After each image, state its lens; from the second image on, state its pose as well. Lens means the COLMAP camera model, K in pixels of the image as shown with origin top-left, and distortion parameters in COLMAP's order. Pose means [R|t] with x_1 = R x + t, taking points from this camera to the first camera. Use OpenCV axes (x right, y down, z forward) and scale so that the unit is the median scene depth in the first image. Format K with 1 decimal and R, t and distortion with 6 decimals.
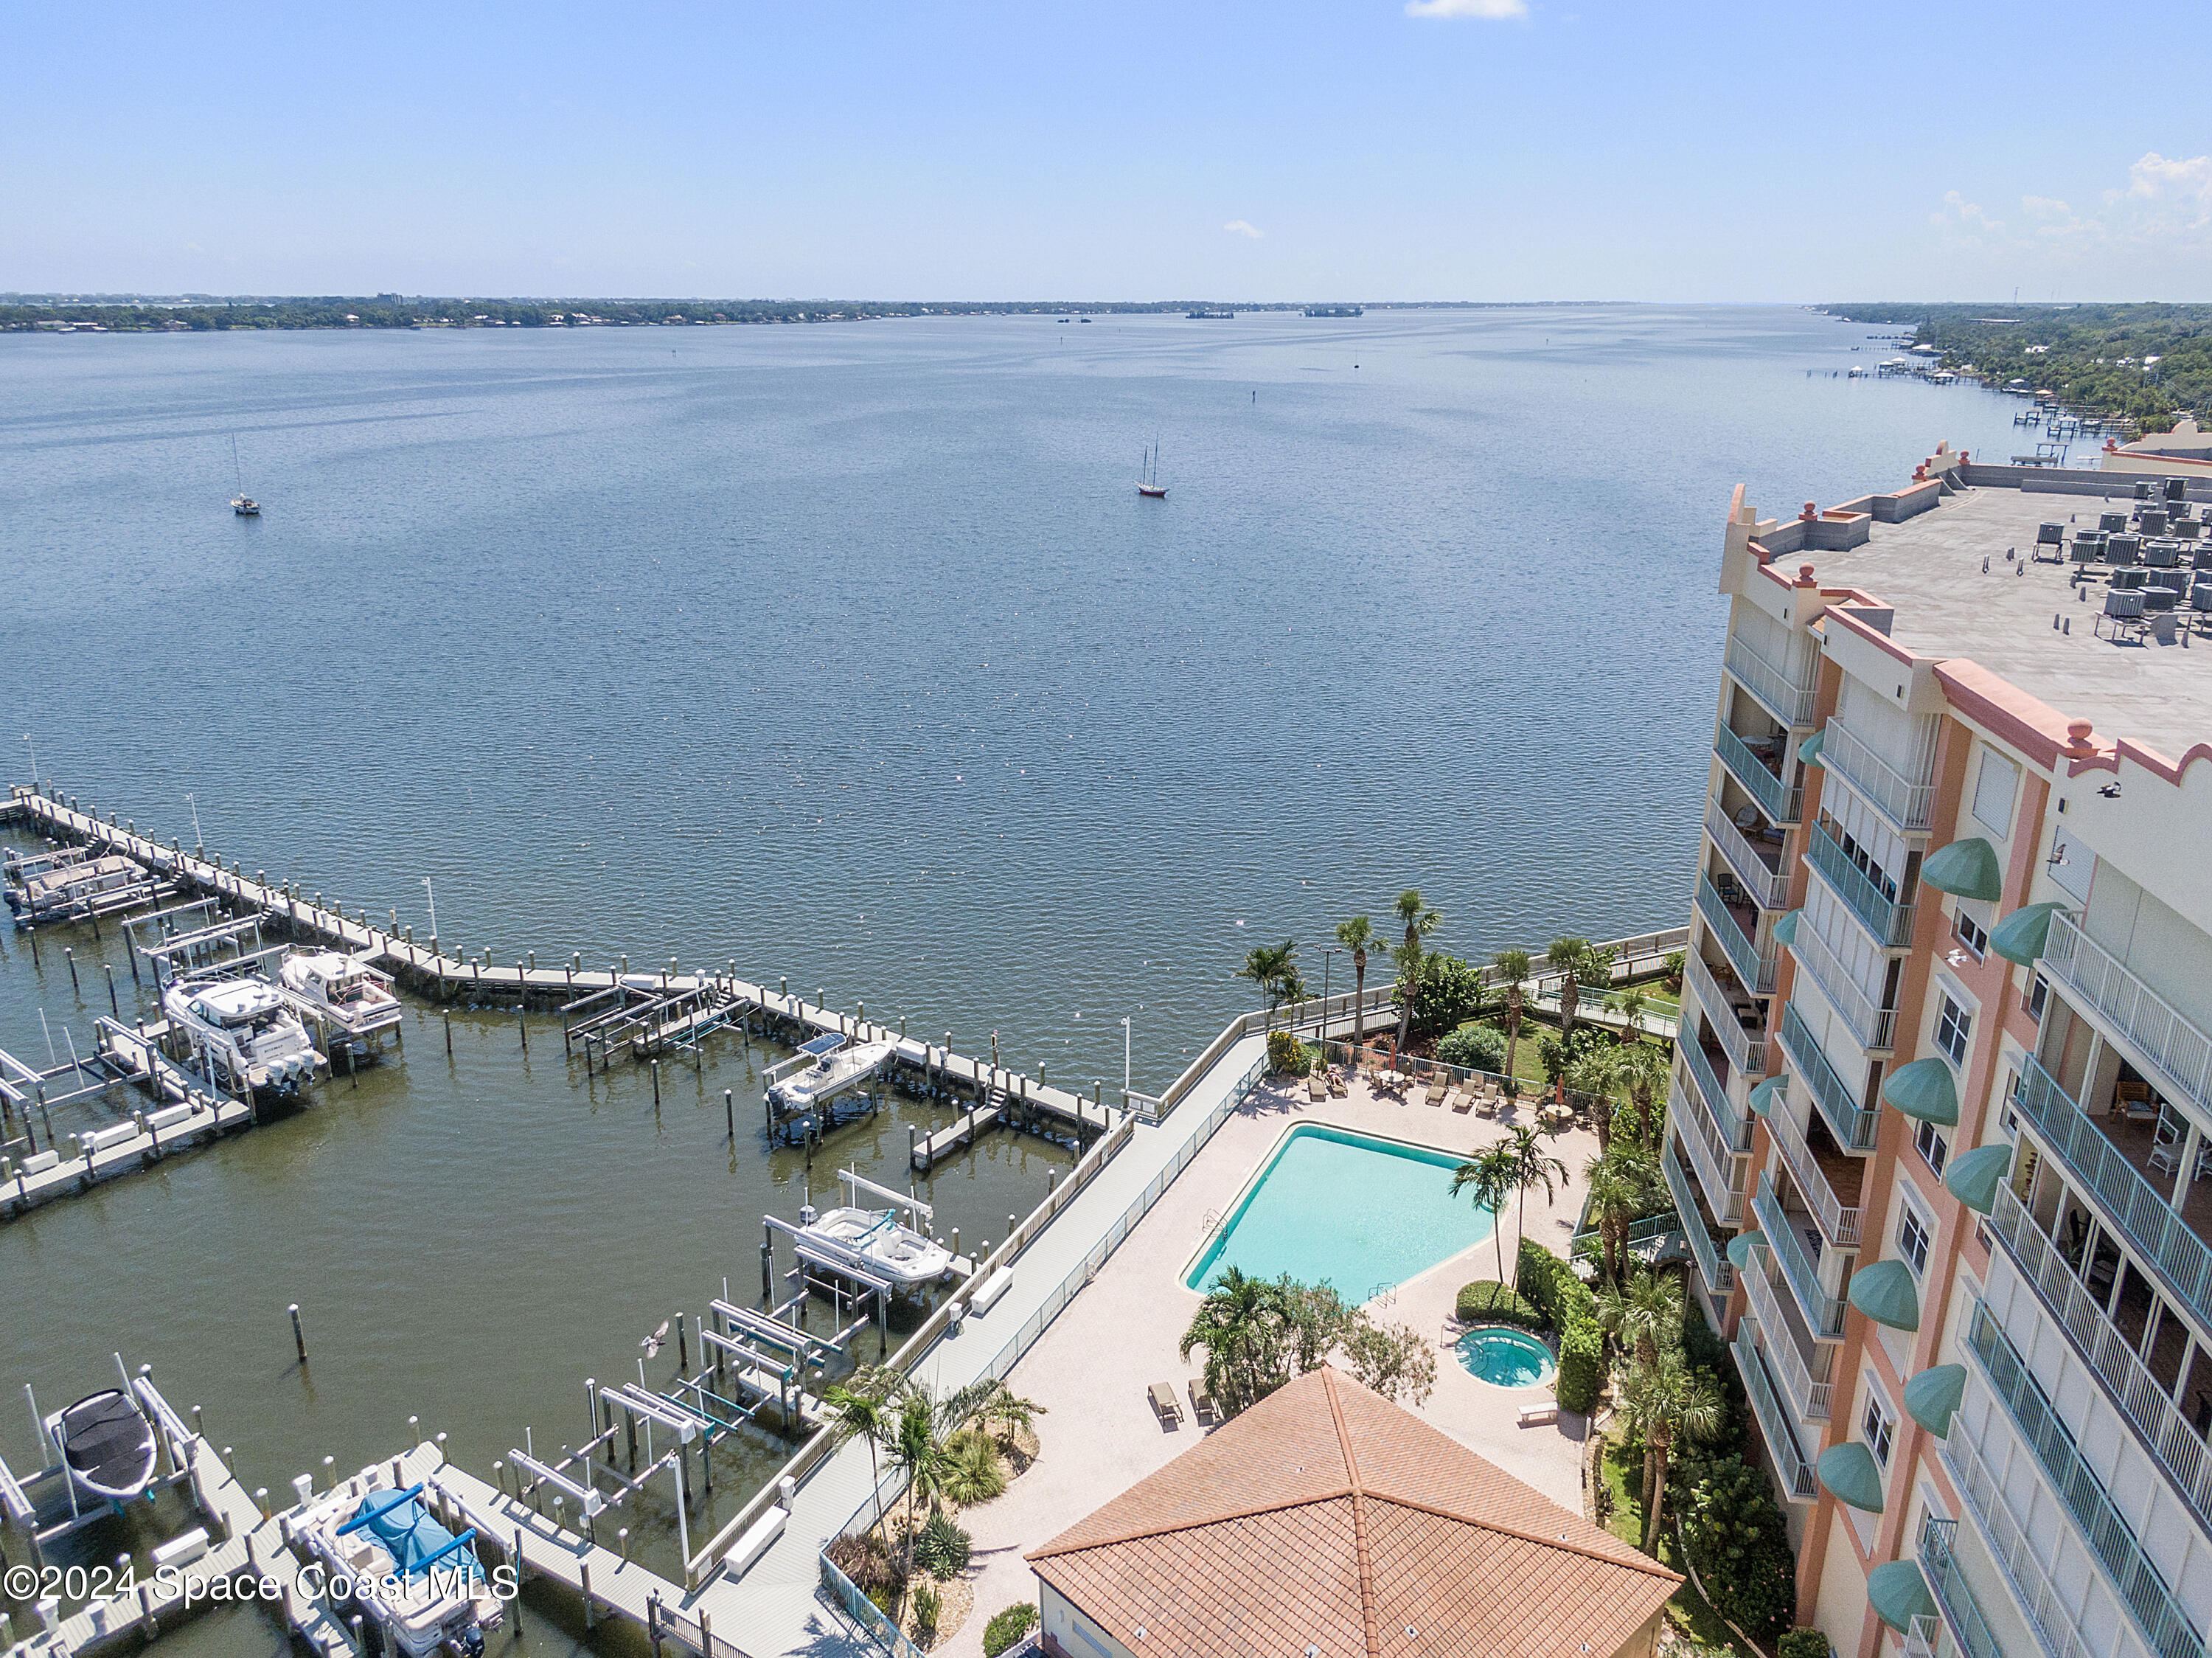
lens RADIAL K [[1599.0, 0, 1111.7], [0, 1599.0, 831.8], [0, 0, 1]] dist [0.033162, -0.041319]
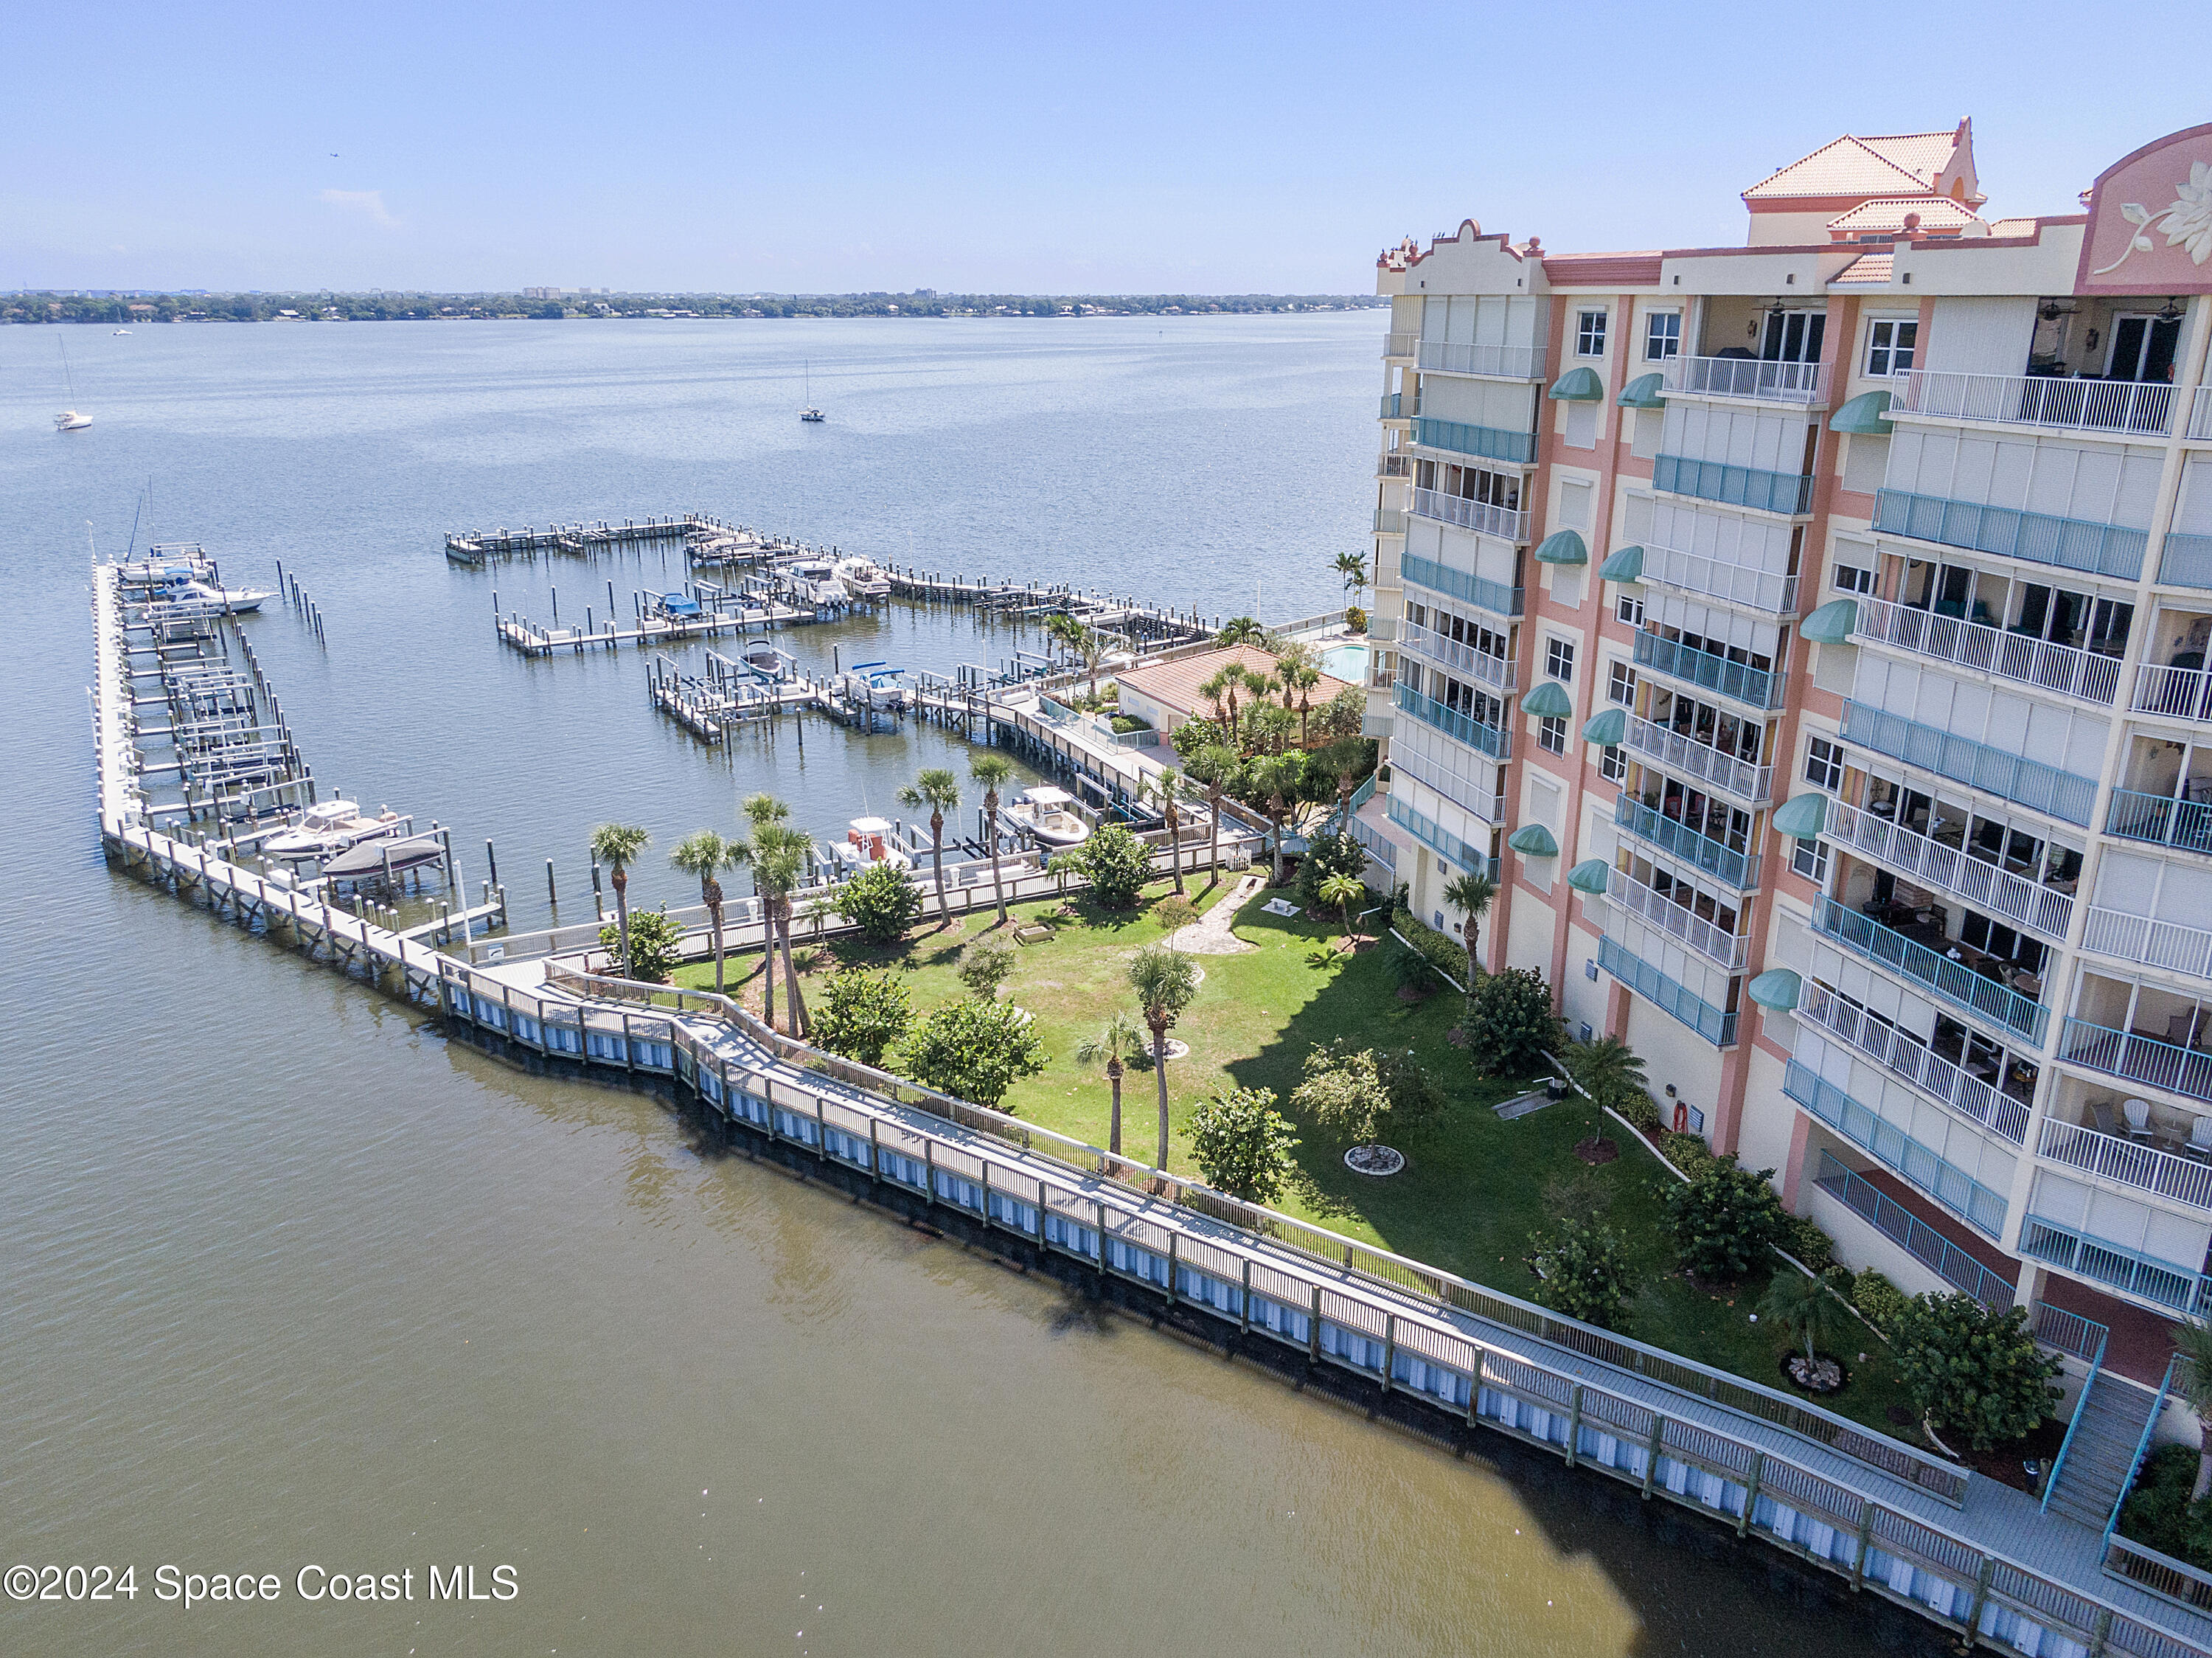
lens RADIAL K [[1599.0, 0, 1111.8], [0, 1599.0, 827.2], [0, 0, 1]] dist [0.033162, -0.041319]
pose [[0.957363, 0.087597, -0.275286, 0.304116], [-0.087728, 0.996074, 0.011863, 0.316310], [0.275245, 0.012794, 0.961289, -0.634748]]
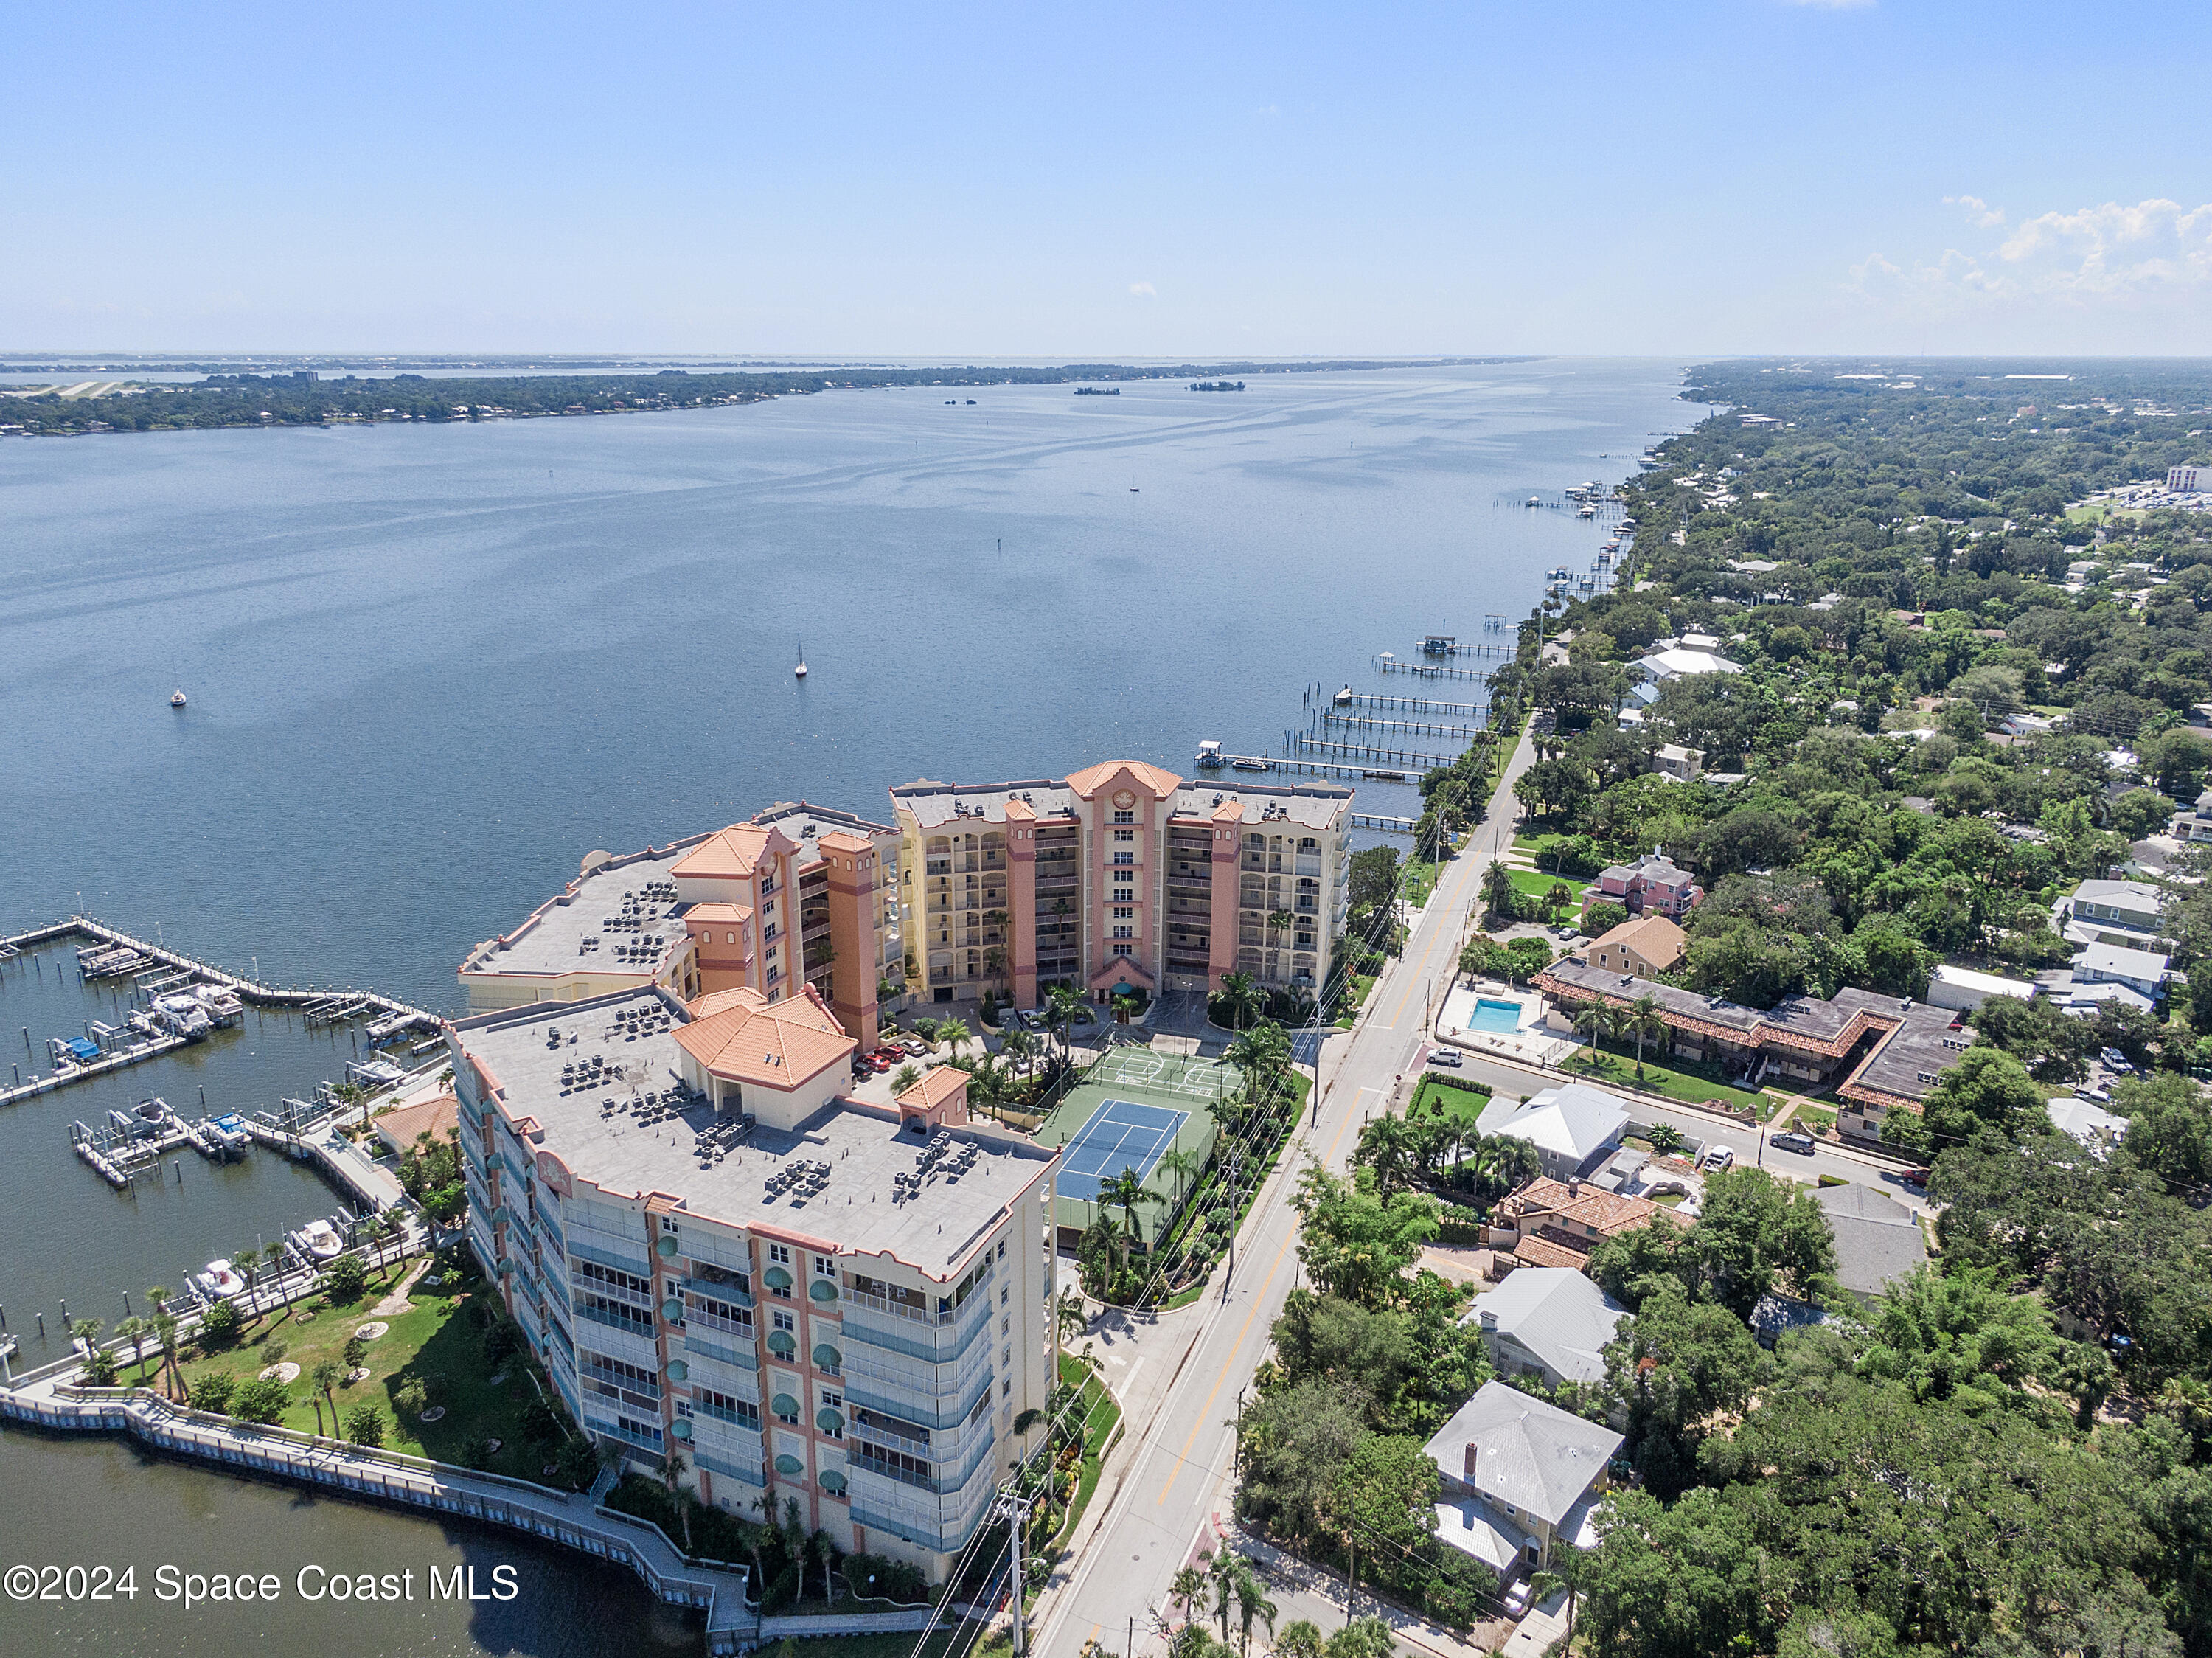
lens RADIAL K [[1599.0, 0, 1097.9], [0, 1599.0, 825.8], [0, 0, 1]] dist [0.033162, -0.041319]
pose [[0.999325, -0.011939, 0.034750, 0.852044], [0.013077, 0.999379, -0.032708, -0.081095], [-0.034338, 0.033140, 0.998861, -1.656558]]
